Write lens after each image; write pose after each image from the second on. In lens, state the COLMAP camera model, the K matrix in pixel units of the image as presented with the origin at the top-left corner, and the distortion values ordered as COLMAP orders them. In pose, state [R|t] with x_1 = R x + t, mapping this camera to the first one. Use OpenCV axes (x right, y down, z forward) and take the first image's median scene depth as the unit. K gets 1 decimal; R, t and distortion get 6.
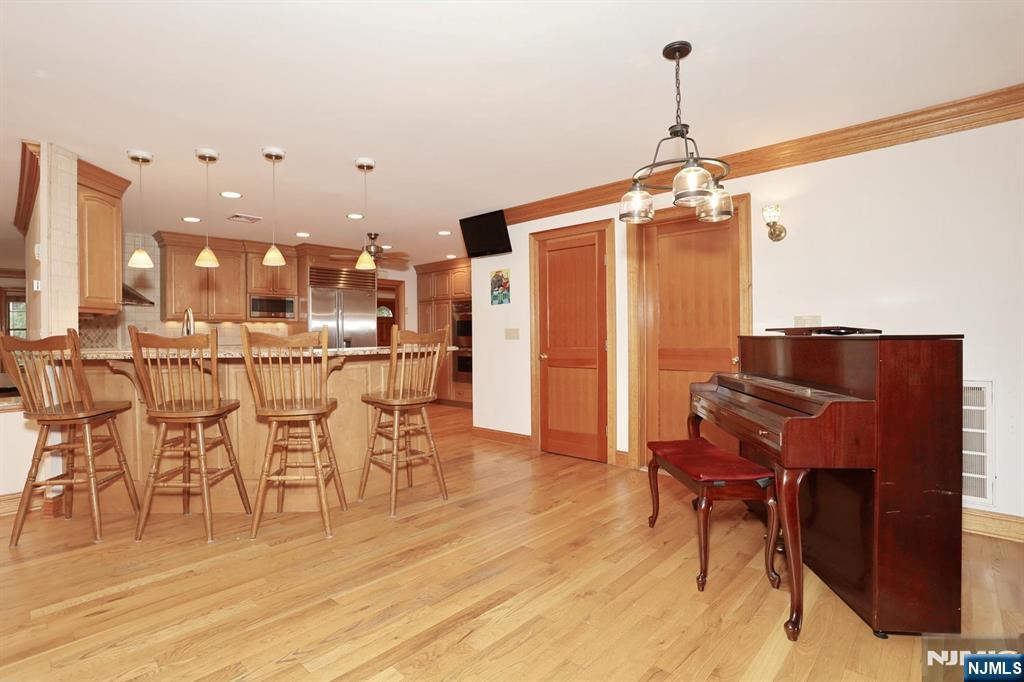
lens RADIAL K [[496.5, 0, 507.7], [0, 496.5, 338.0], [0, 0, 1]] dist [-0.073695, 0.029916]
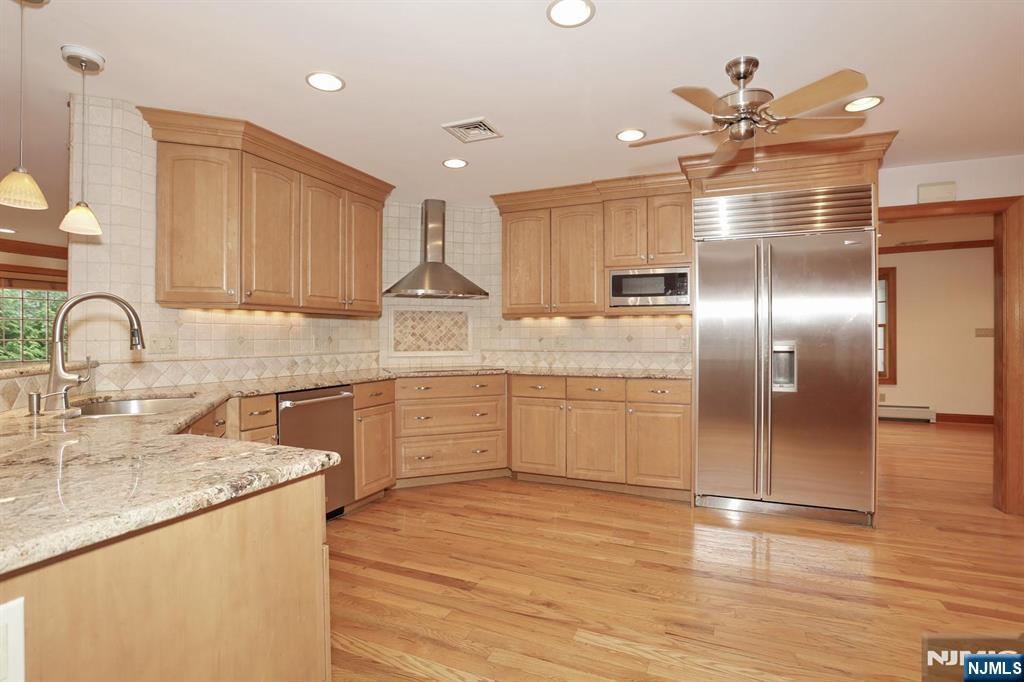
lens RADIAL K [[496.5, 0, 507.7], [0, 496.5, 338.0], [0, 0, 1]] dist [-0.073695, 0.029916]
pose [[0.328280, 0.011392, -0.944512, 0.018265], [-0.005889, 0.999933, 0.010013, -0.016096], [0.944562, 0.002275, 0.328324, 1.274417]]
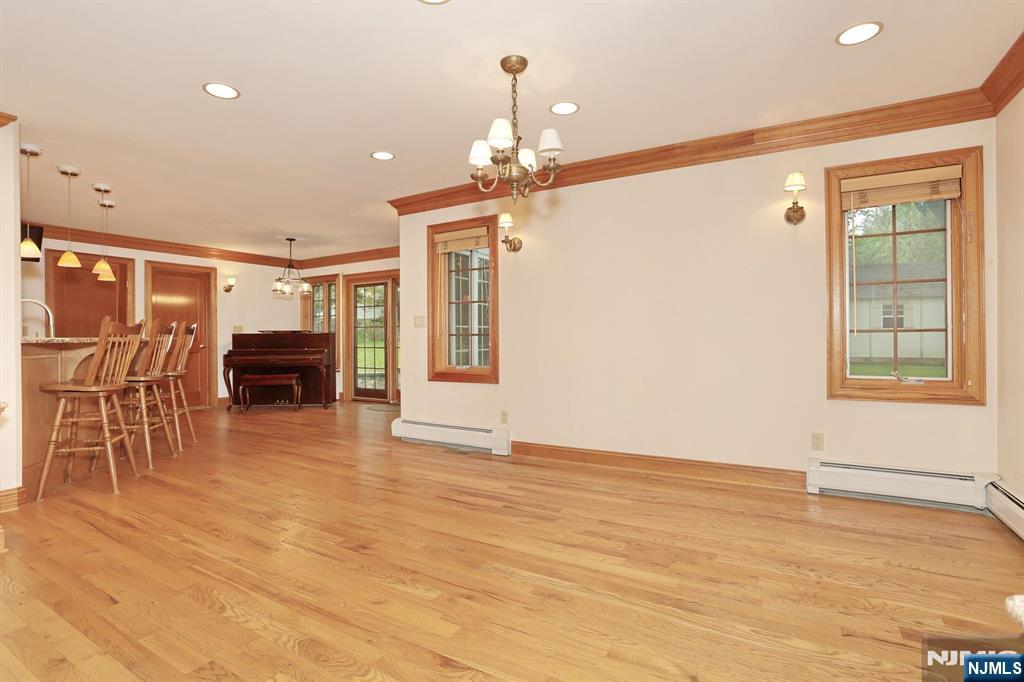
lens RADIAL K [[498.1, 0, 505.5], [0, 498.1, 340.9], [0, 0, 1]] dist [-0.088684, 0.042509]
pose [[-0.210829, 0.003282, 0.977517, -1.898336], [0.013992, 0.999902, -0.000339, 0.044121], [-0.977423, 0.013606, -0.210855, 0.208849]]
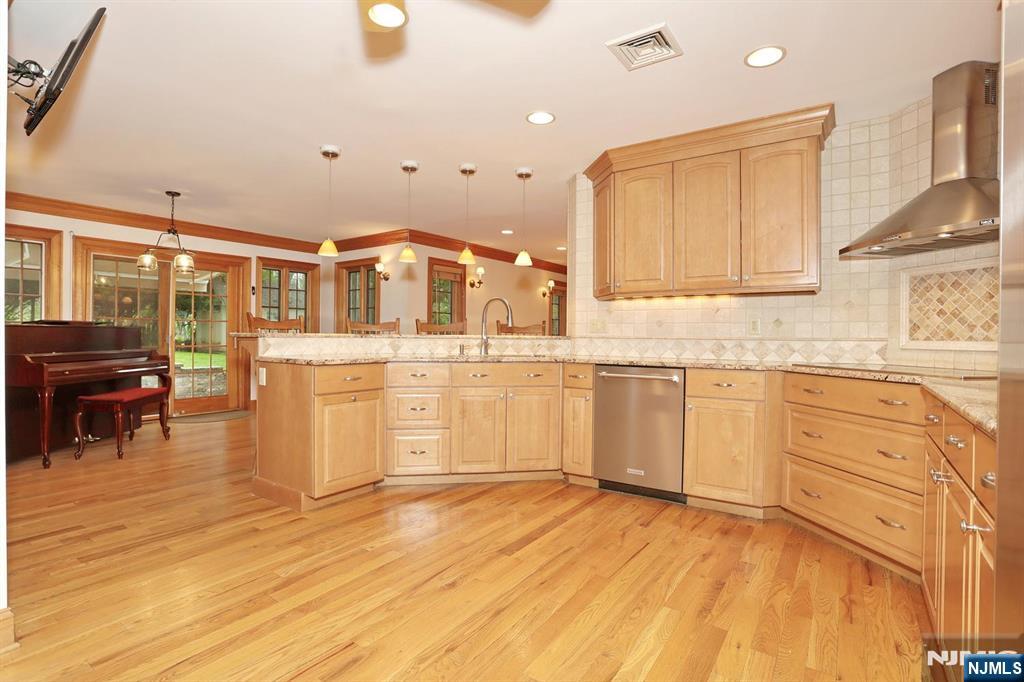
lens RADIAL K [[496.5, 0, 507.7], [0, 496.5, 338.0], [0, 0, 1]] dist [-0.073695, 0.029916]
pose [[-0.991254, 0.004649, -0.131885, -0.539892], [0.003154, 0.999928, 0.011537, 0.018609], [0.131930, 0.011021, -0.991198, 2.133334]]
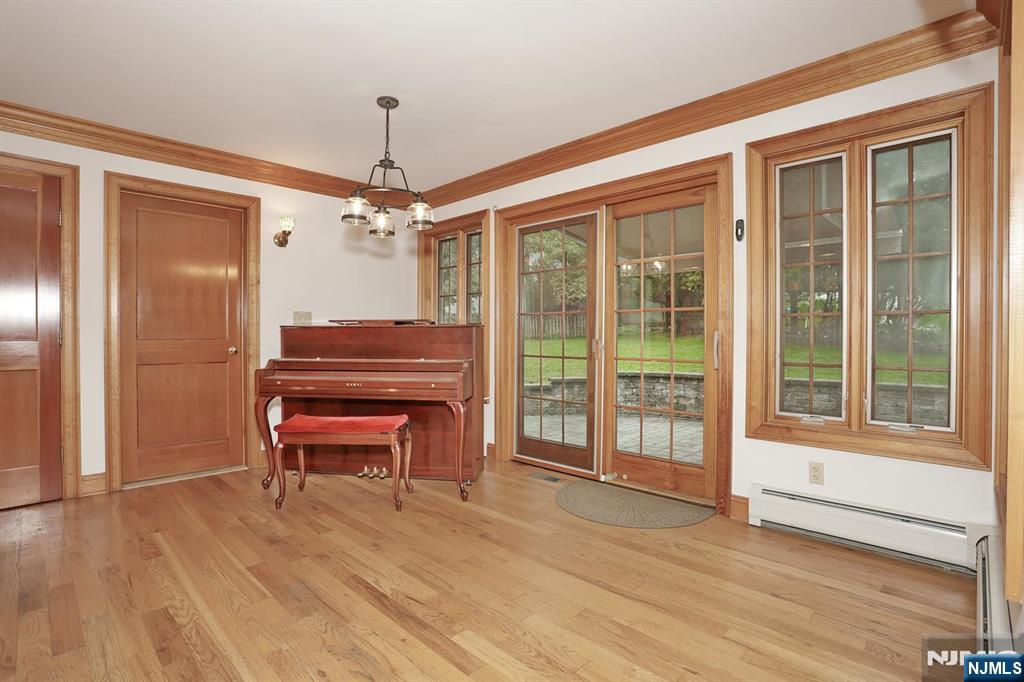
lens RADIAL K [[496.5, 0, 507.7], [0, 496.5, 338.0], [0, 0, 1]] dist [-0.073695, 0.029916]
pose [[0.030854, 0.005338, 0.999510, -0.601556], [0.005954, 0.999967, -0.005524, 0.030728], [-0.999506, 0.006121, 0.030822, 0.408184]]
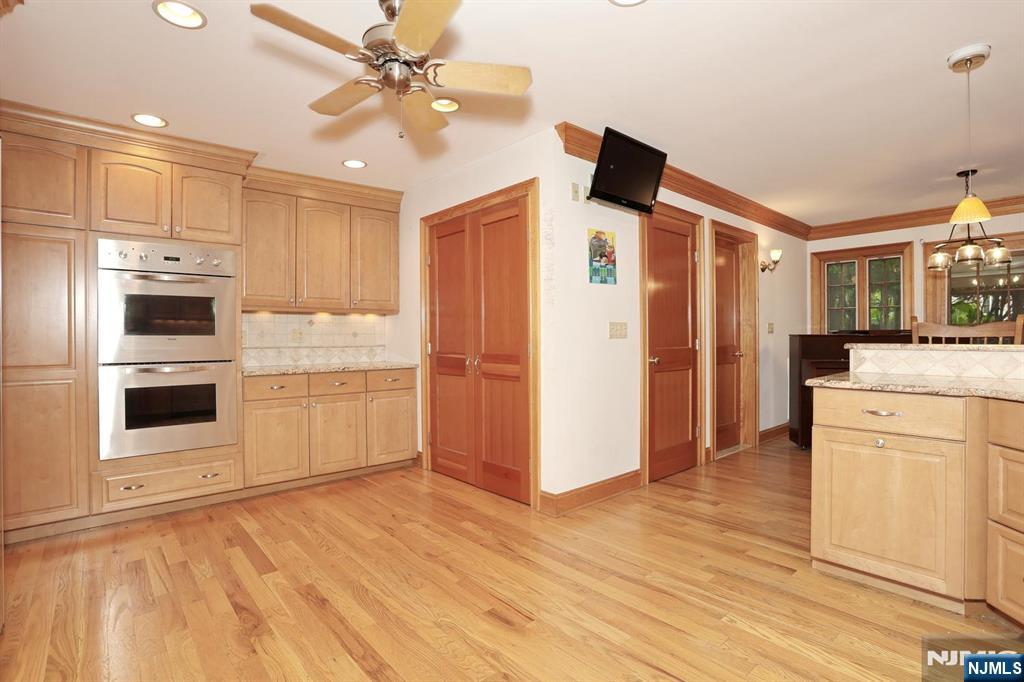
lens RADIAL K [[496.5, 0, 507.7], [0, 496.5, 338.0], [0, 0, 1]] dist [-0.073695, 0.029916]
pose [[0.114471, 0.008517, 0.993390, -1.011295], [0.007424, 0.999928, -0.009429, 0.011628], [-0.993399, 0.008454, 0.114399, 1.594783]]
